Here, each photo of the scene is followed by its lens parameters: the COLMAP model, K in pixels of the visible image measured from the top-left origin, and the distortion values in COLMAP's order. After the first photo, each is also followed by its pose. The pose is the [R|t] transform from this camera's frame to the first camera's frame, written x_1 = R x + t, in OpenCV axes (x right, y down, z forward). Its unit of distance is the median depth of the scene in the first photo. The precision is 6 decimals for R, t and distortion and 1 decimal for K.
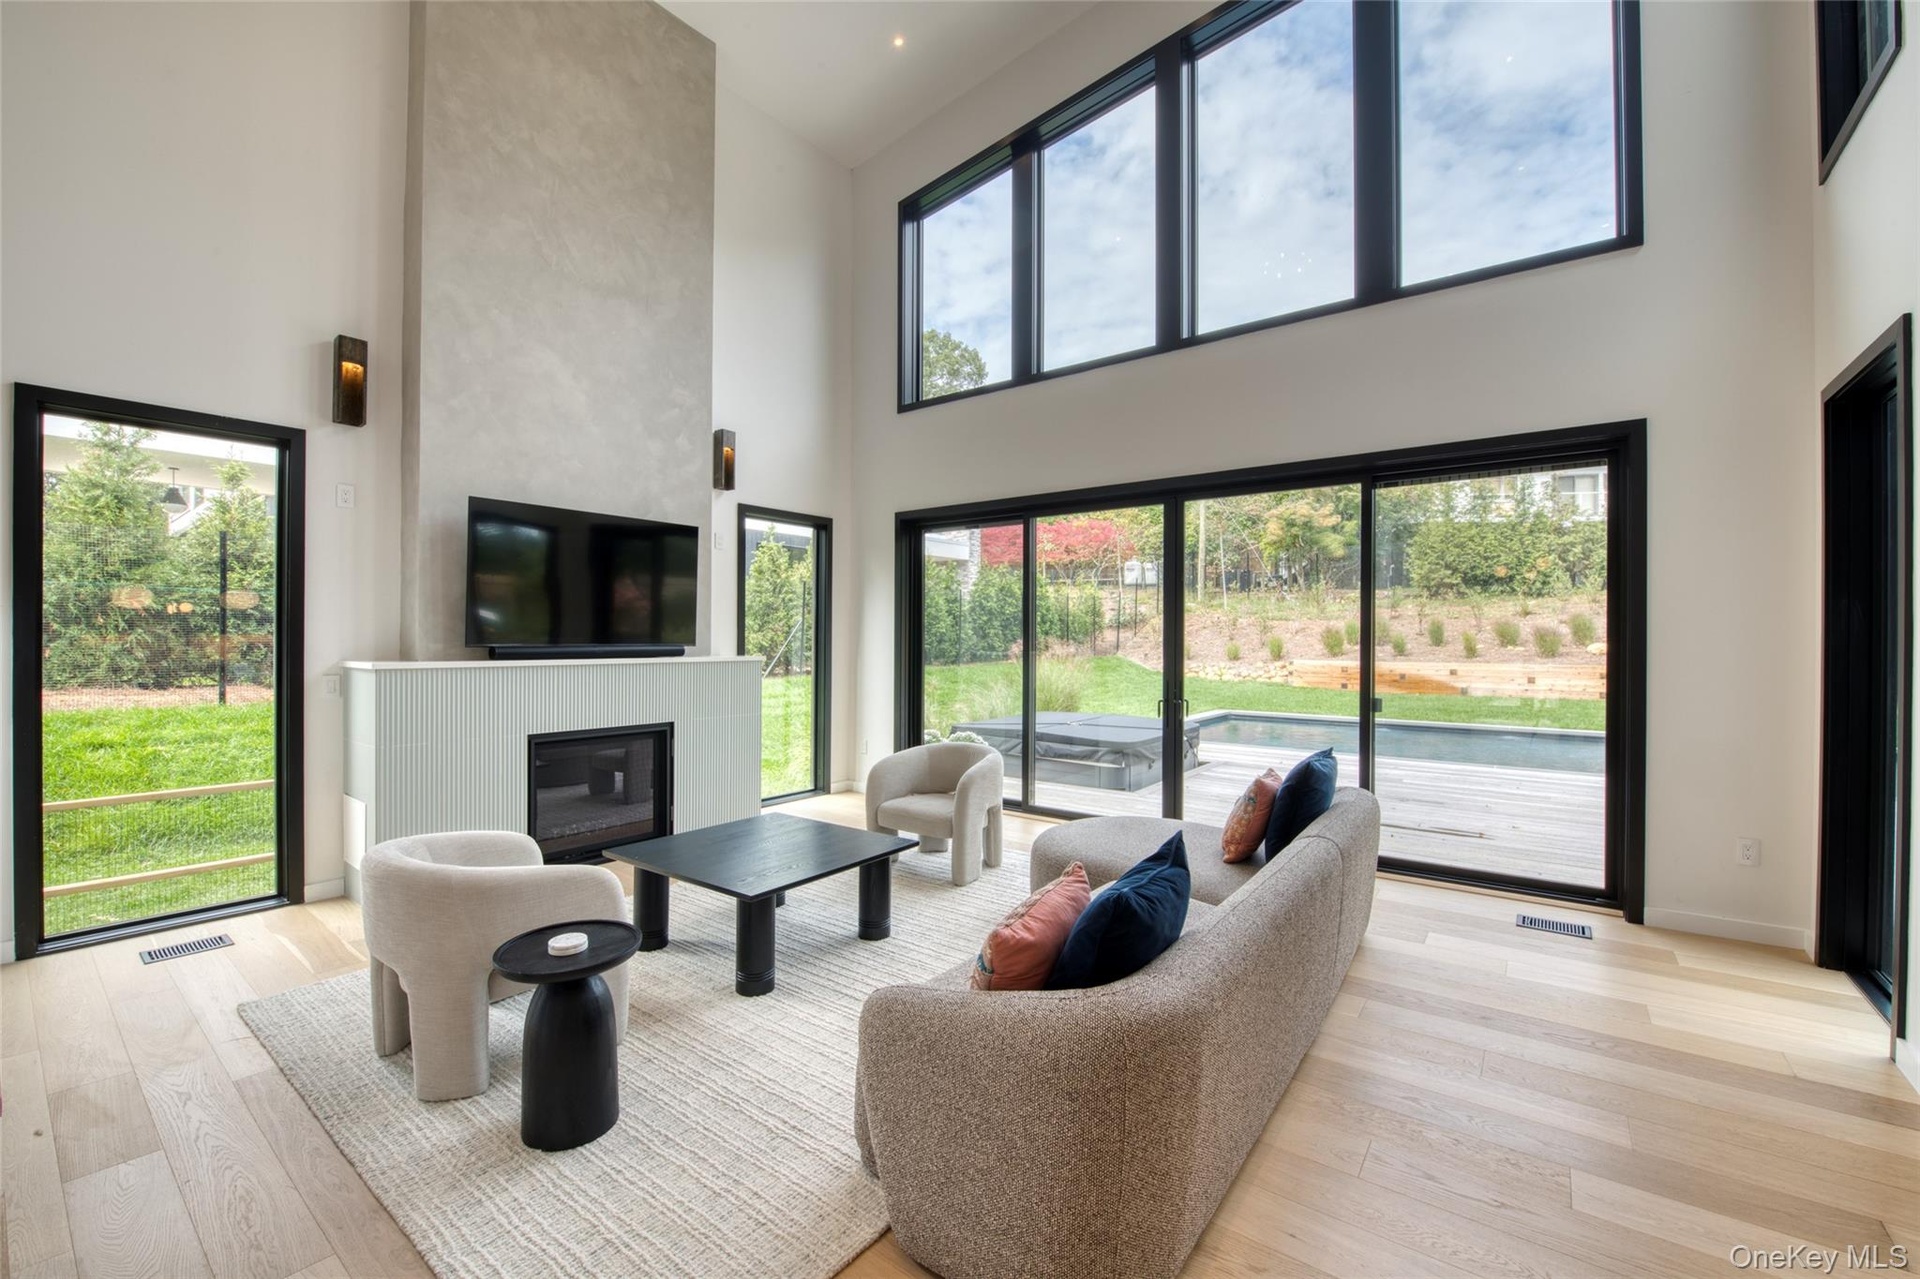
lens RADIAL K [[788.0, 0, 960.0], [0, 788.0, 639.5], [0, 0, 1]] dist [0.000126, -0.006288]
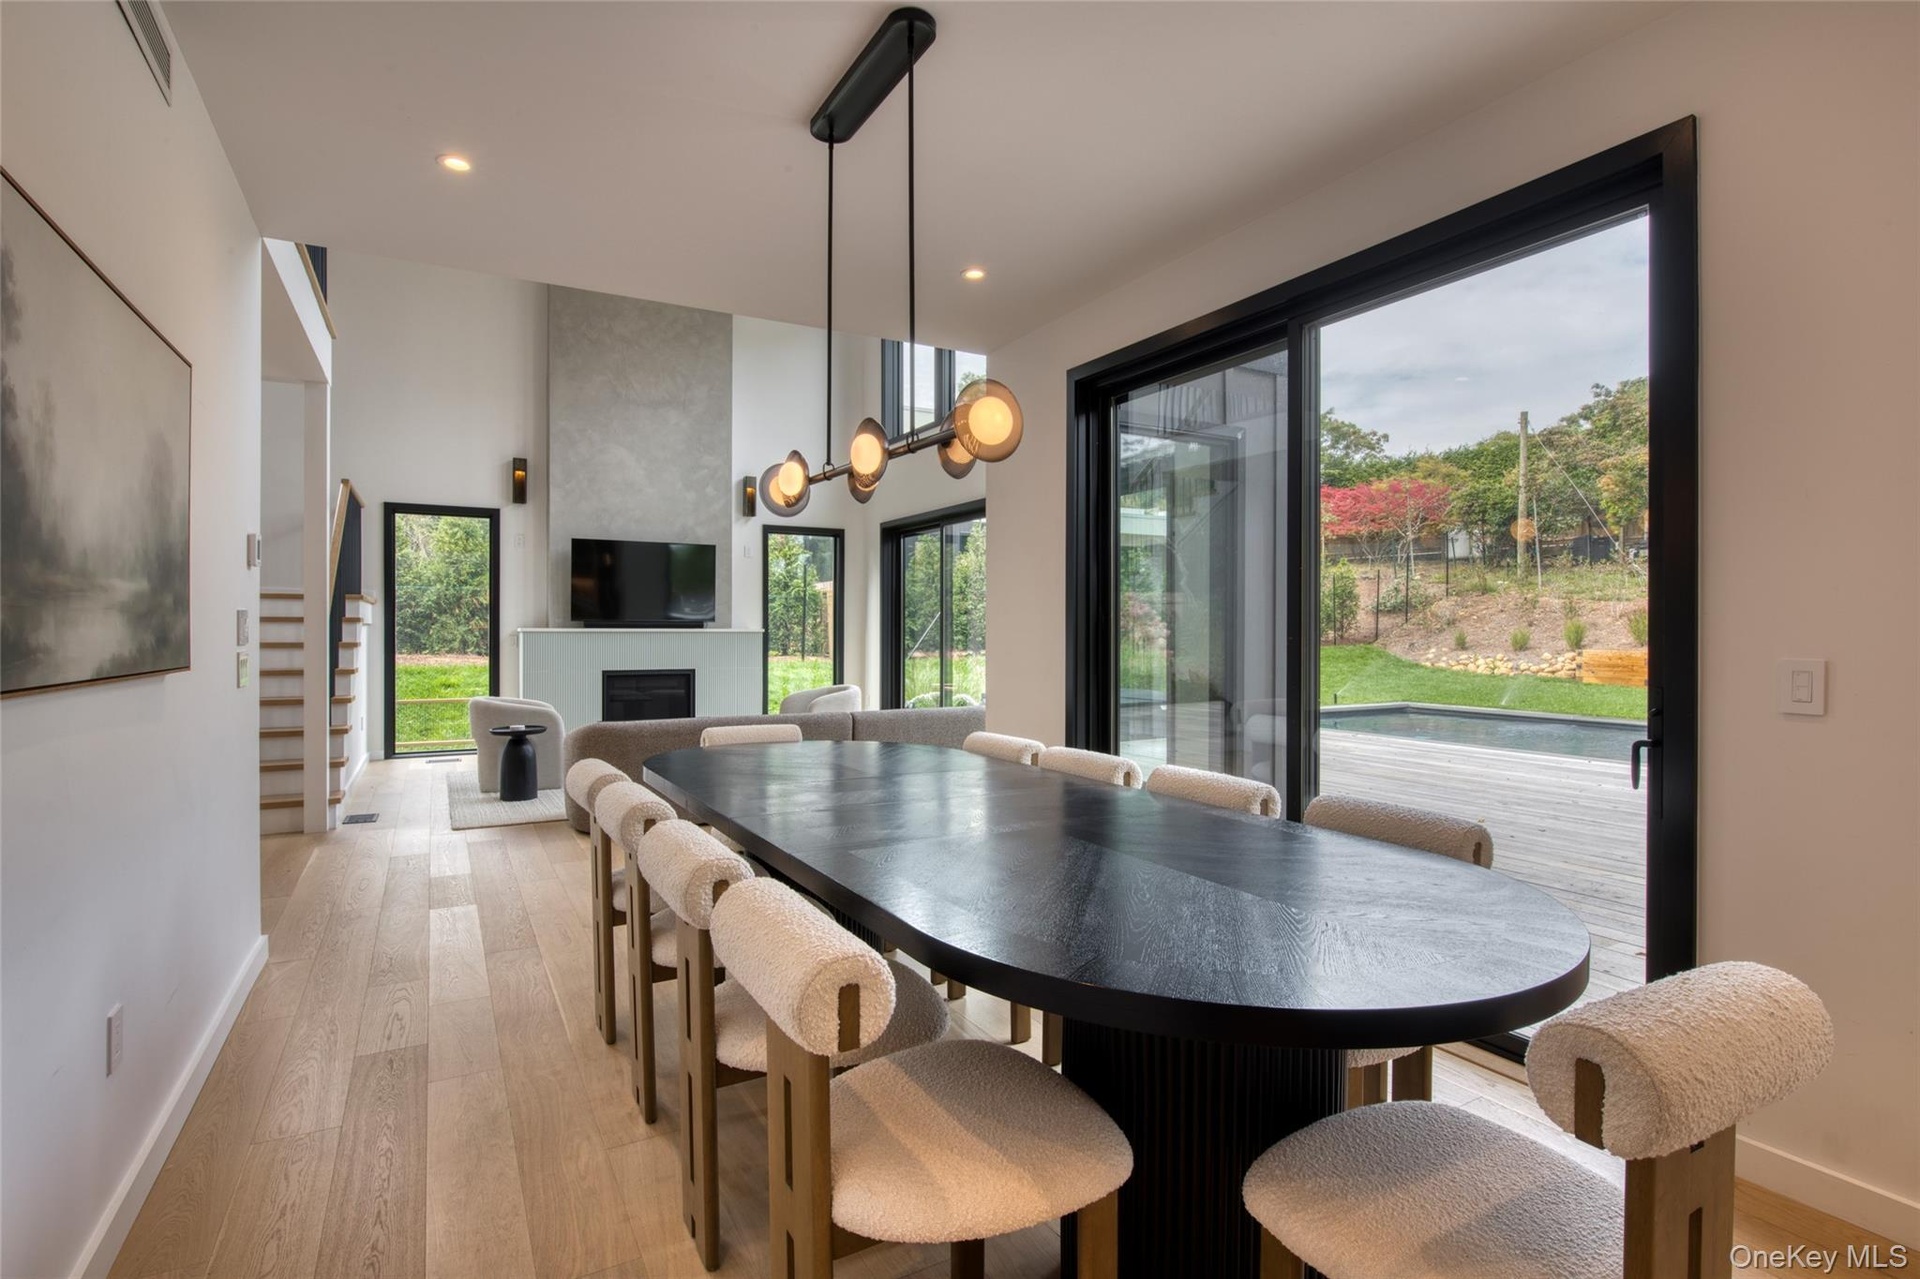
lens RADIAL K [[941.3, 0, 960.0], [0, 941.3, 639.5], [0, 0, 1]] dist [0.000736, 0.000073]
pose [[0.922600, 0.000696, -0.385757, 0.826375], [0.002004, 0.999976, 0.006598, 0.031366], [0.385753, -0.006860, 0.922577, -0.525777]]
